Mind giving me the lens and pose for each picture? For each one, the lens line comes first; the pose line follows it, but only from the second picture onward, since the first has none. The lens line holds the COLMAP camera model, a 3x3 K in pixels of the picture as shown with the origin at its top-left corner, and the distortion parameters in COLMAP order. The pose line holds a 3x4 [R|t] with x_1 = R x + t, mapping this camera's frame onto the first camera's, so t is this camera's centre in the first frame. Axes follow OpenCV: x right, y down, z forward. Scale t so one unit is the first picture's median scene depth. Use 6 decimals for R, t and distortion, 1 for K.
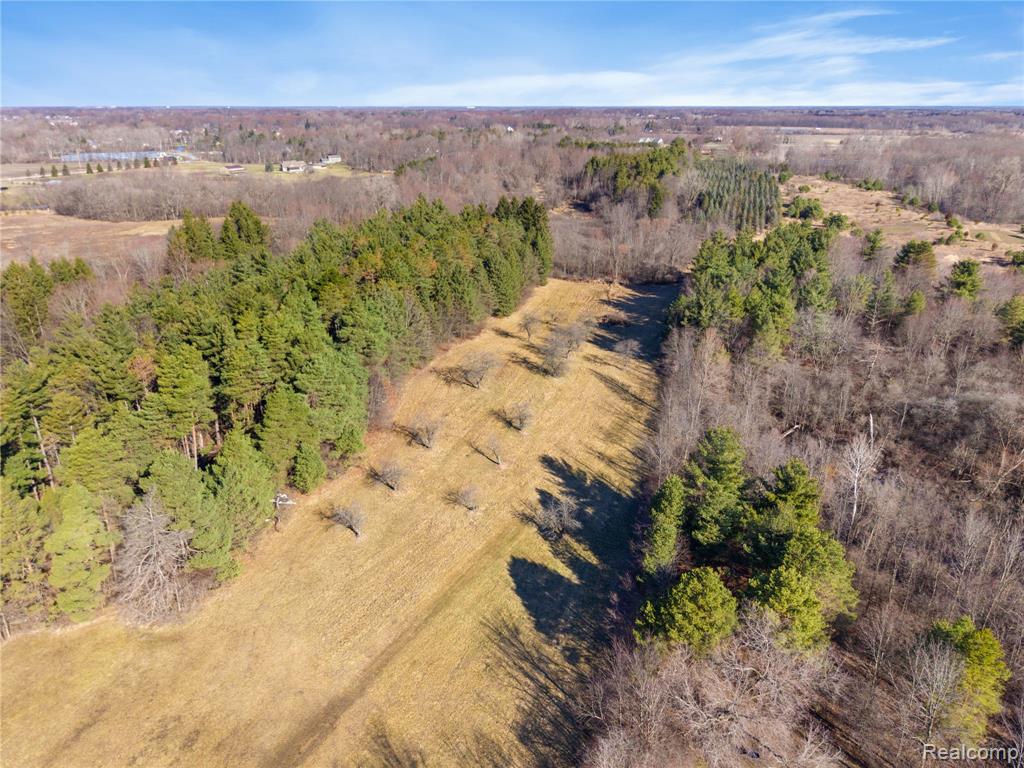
lens RADIAL K [[688.7, 0, 512.0], [0, 688.7, 380.1], [0, 0, 1]] dist [0.027843, -0.029228]
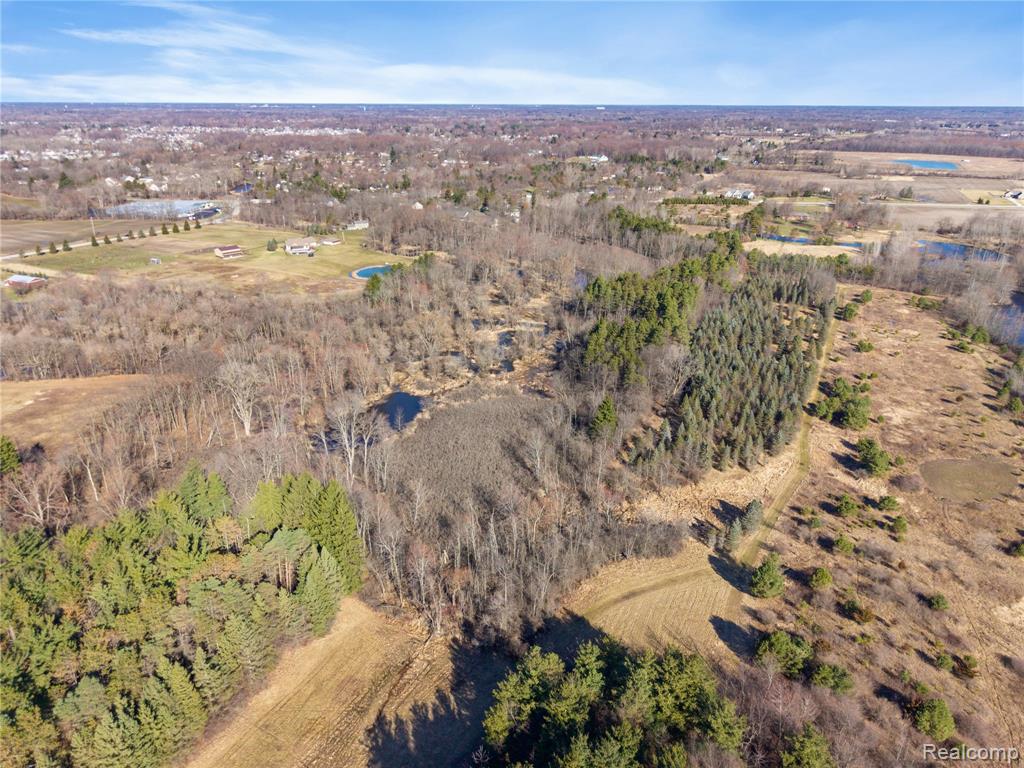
lens RADIAL K [[686.4, 0, 512.0], [0, 686.4, 384.0], [0, 0, 1]] dist [0.018982, -0.015914]
pose [[0.983627, 0.071568, -0.165397, 0.209449], [-0.070071, 0.997431, 0.014875, -0.262544], [0.166036, -0.003042, 0.986115, 0.247119]]
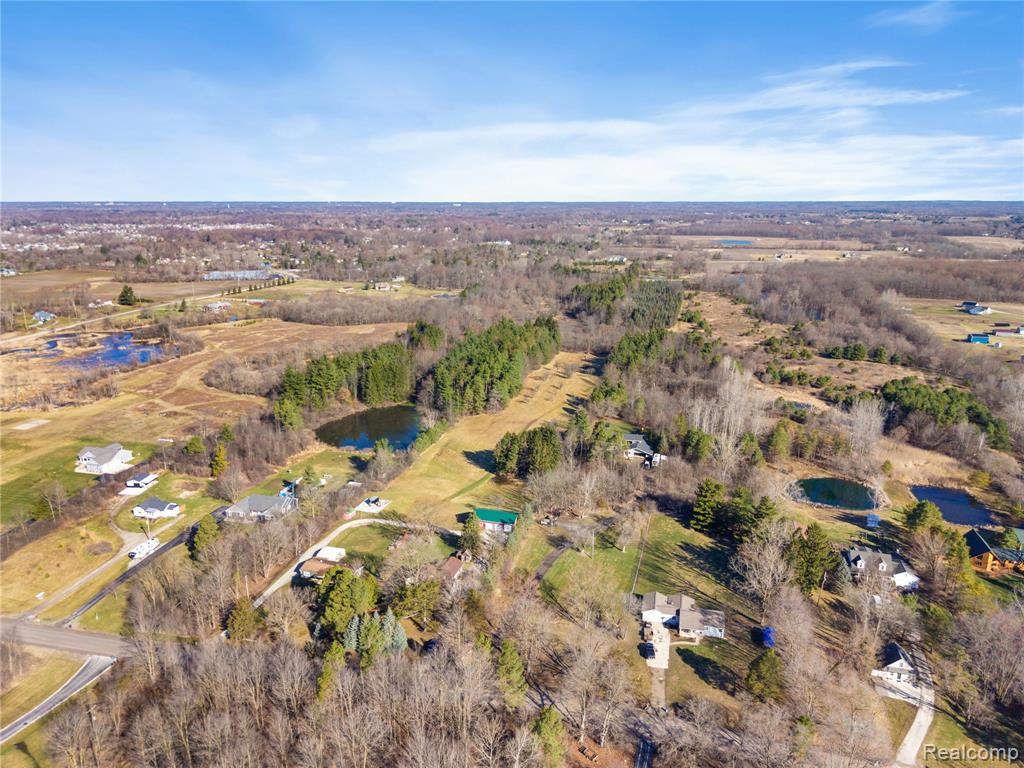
lens RADIAL K [[697.0, 0, 512.2], [0, 697.0, 378.6], [0, 0, 1]] dist [0.049731, -0.060490]
pose [[0.999714, -0.006752, 0.022947, -0.106088], [0.009625, 0.991792, -0.127498, 0.158665], [-0.021897, 0.127682, 0.991573, -0.865245]]
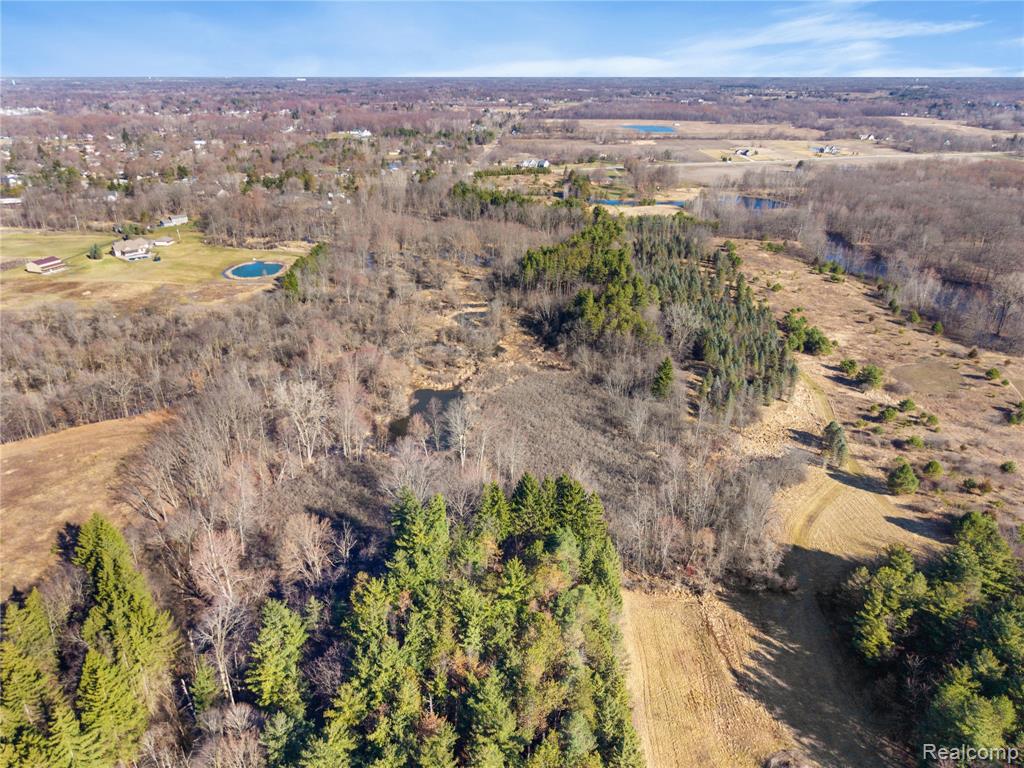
lens RADIAL K [[685.0, 0, 512.0], [0, 685.0, 384.0], [0, 0, 1]] dist [0.045512, -0.055409]
pose [[0.976360, -0.089752, 0.196638, -0.103532], [0.081002, 0.995351, 0.052113, -0.269734], [-0.200401, -0.034953, 0.979090, 0.243950]]
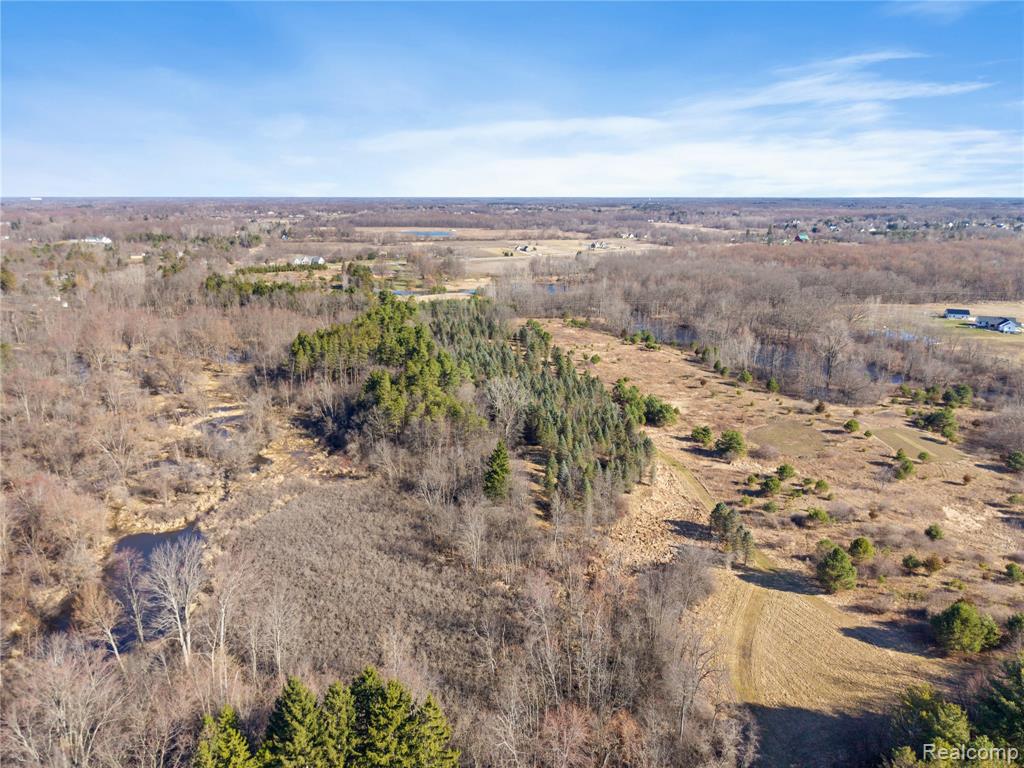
lens RADIAL K [[697.0, 0, 512.2], [0, 697.0, 378.6], [0, 0, 1]] dist [0.049731, -0.060490]
pose [[0.865611, -0.126849, 0.484384, -0.046004], [0.185262, 0.979864, -0.074466, -0.253778], [-0.465184, 0.154197, 0.871681, 0.434229]]
